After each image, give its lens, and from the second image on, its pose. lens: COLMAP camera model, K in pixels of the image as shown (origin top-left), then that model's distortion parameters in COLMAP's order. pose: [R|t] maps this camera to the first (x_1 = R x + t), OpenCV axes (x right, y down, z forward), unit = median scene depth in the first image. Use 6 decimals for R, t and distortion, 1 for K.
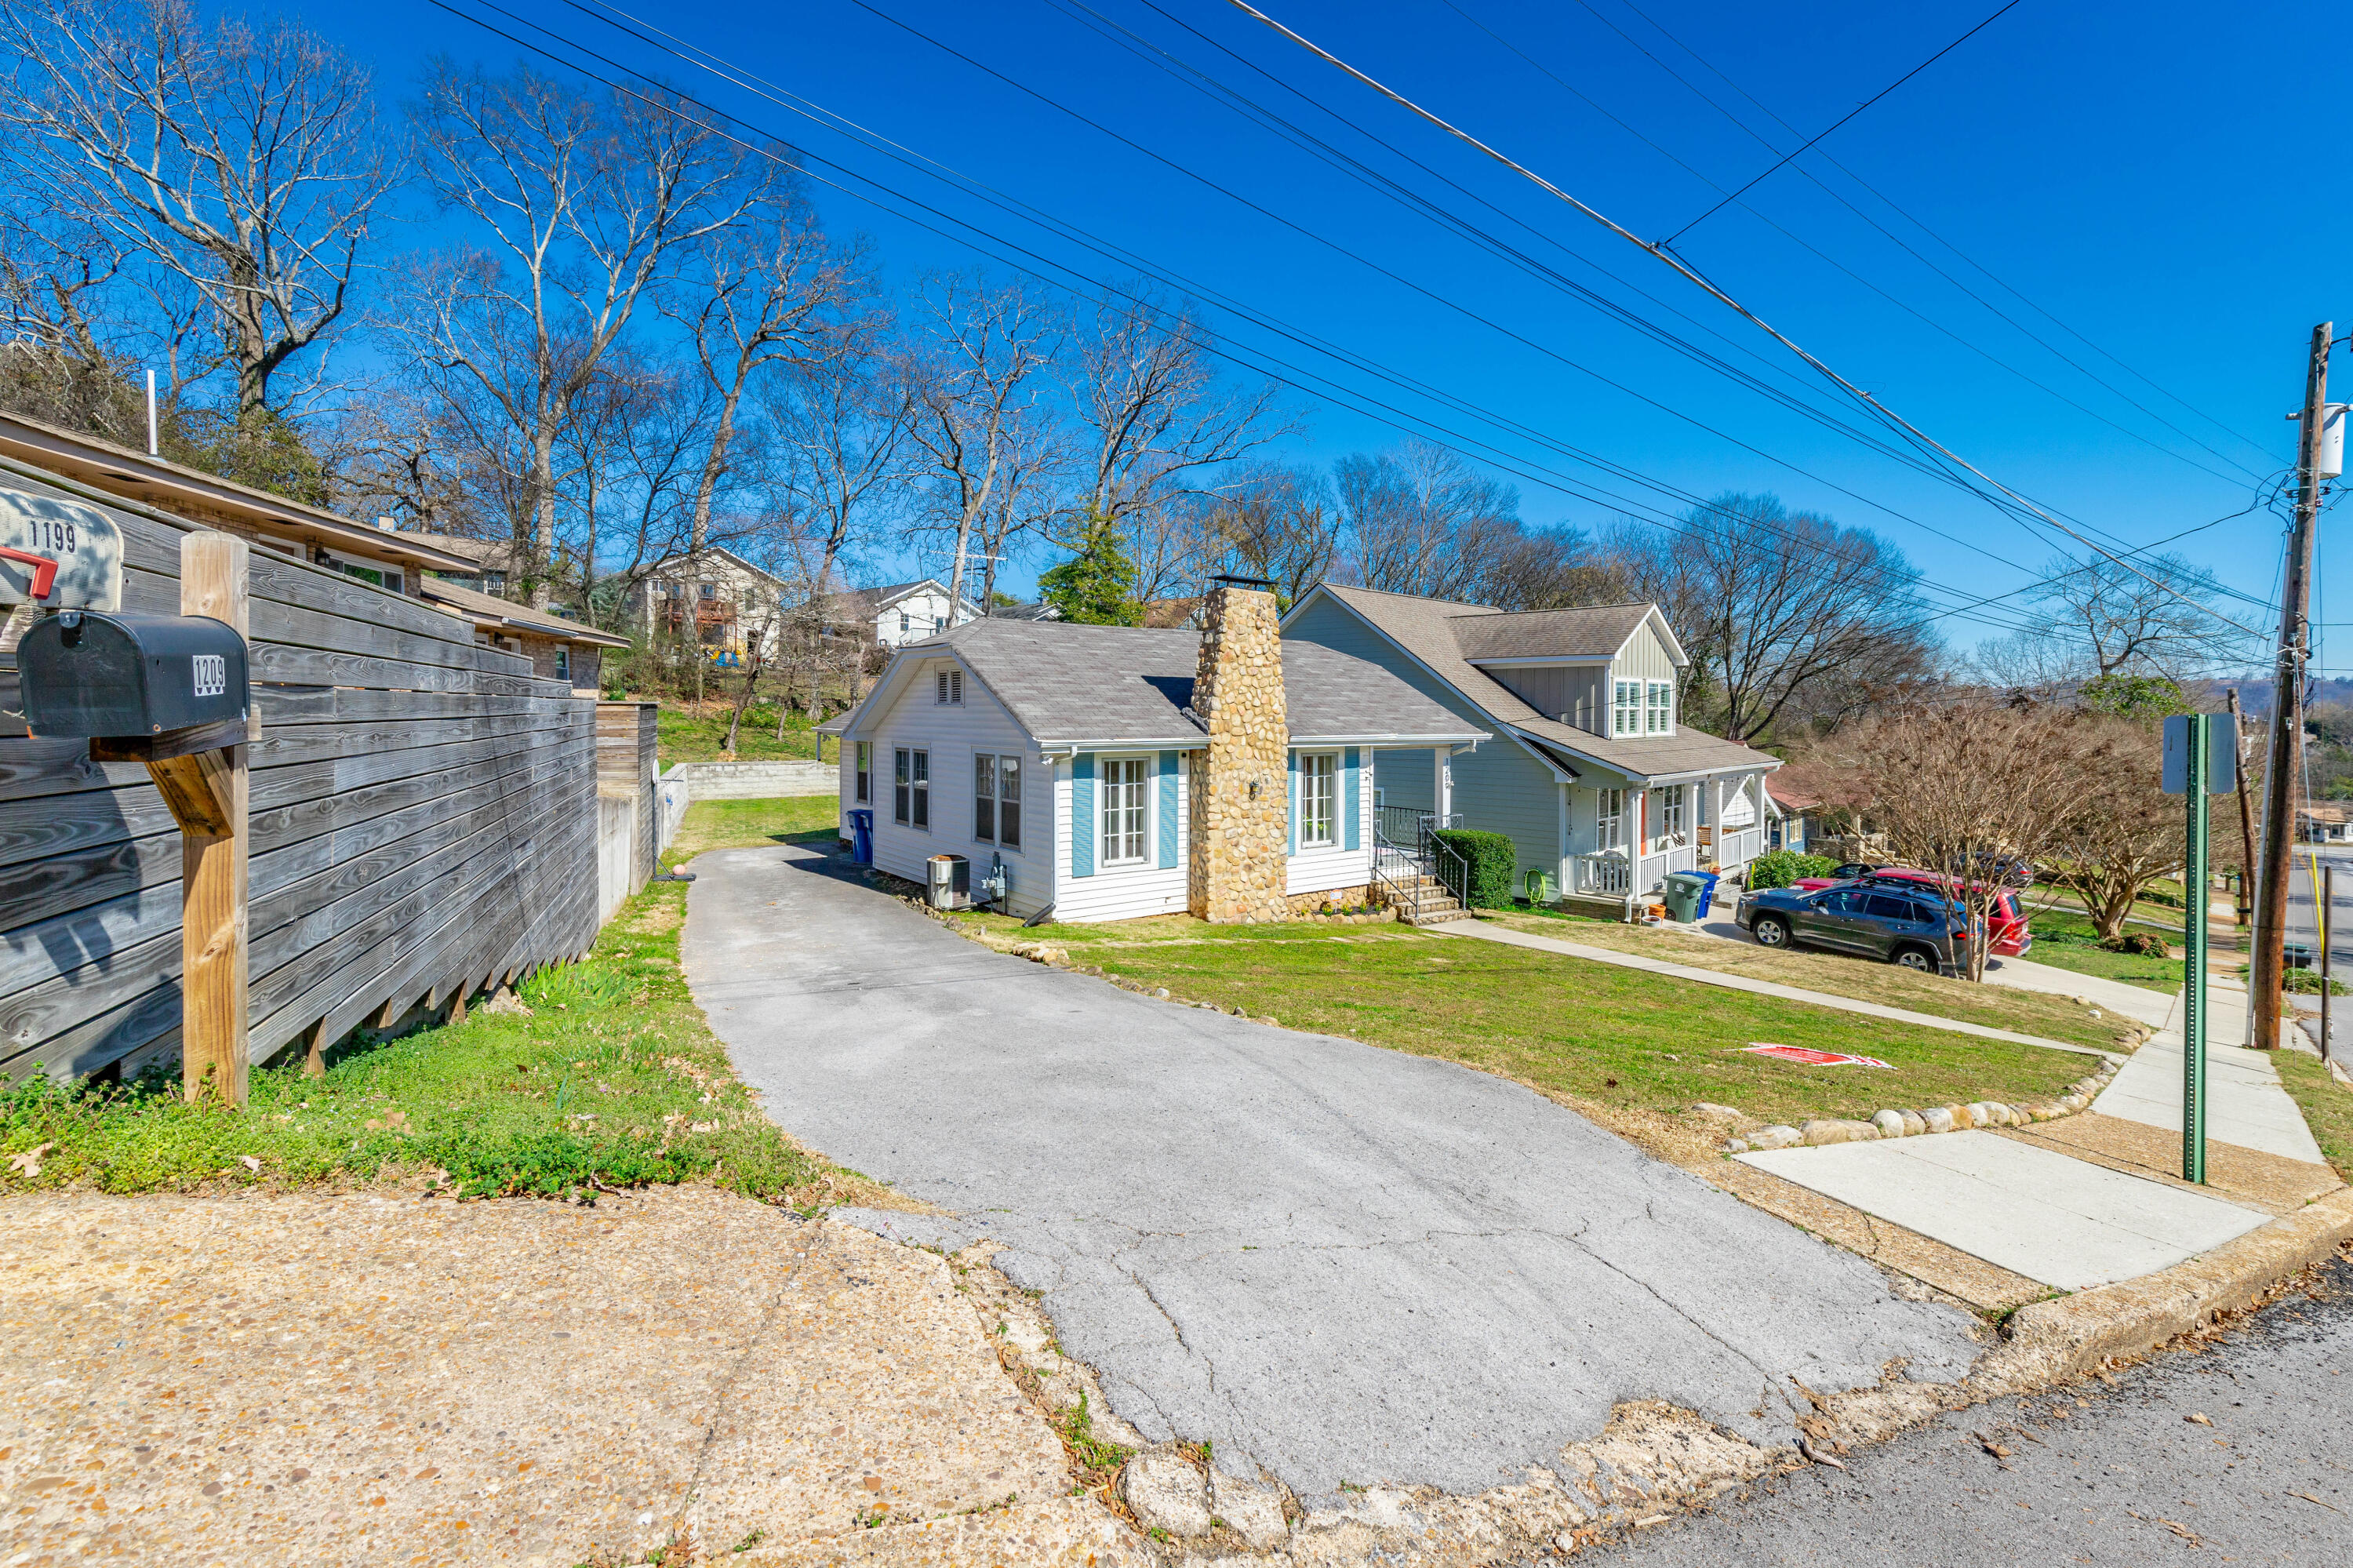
lens RADIAL K [[1066.7, 0, 1185.6], [0, 1066.7, 724.5], [0, 0, 1]] dist [0.001692, 0.000094]
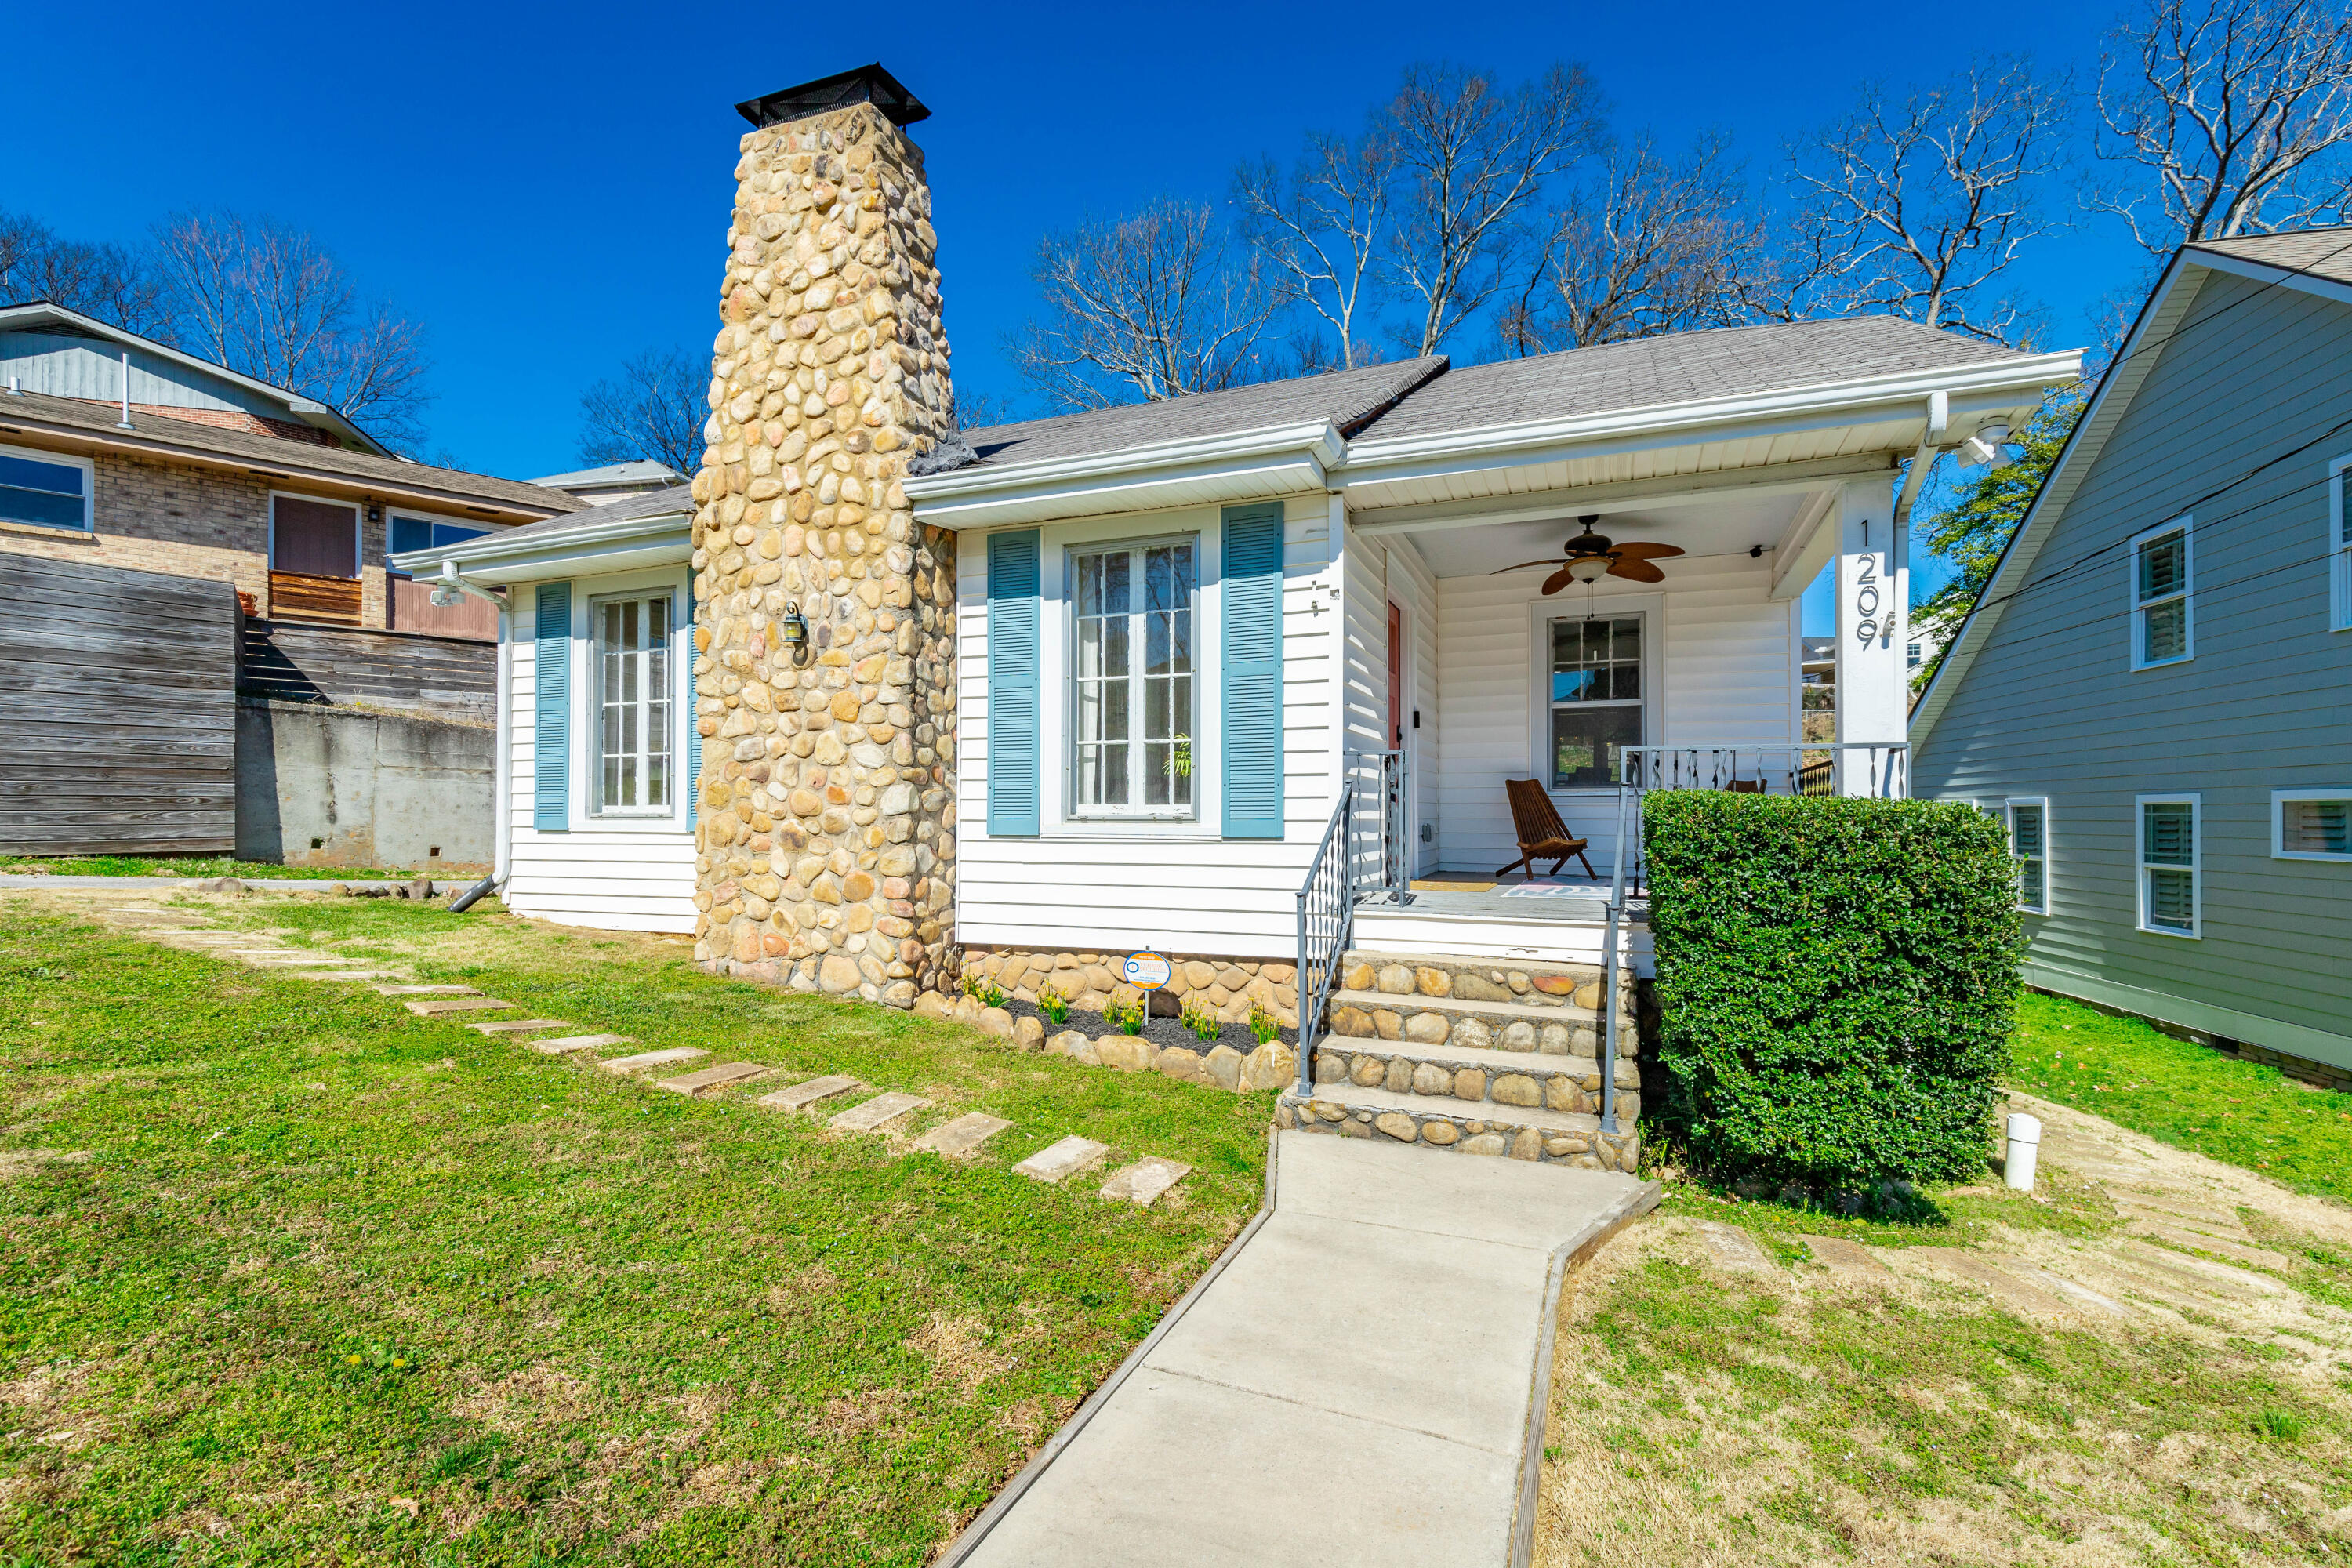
lens RADIAL K [[1066.8, 0, 1182.4], [0, 1066.8, 809.3], [0, 0, 1]] dist [0.004260, 0.000561]
pose [[0.528357, -0.008110, -0.848984, 0.416765], [-0.010244, 0.999821, -0.015926, 0.116214], [0.848960, 0.017112, 0.528179, 0.835304]]
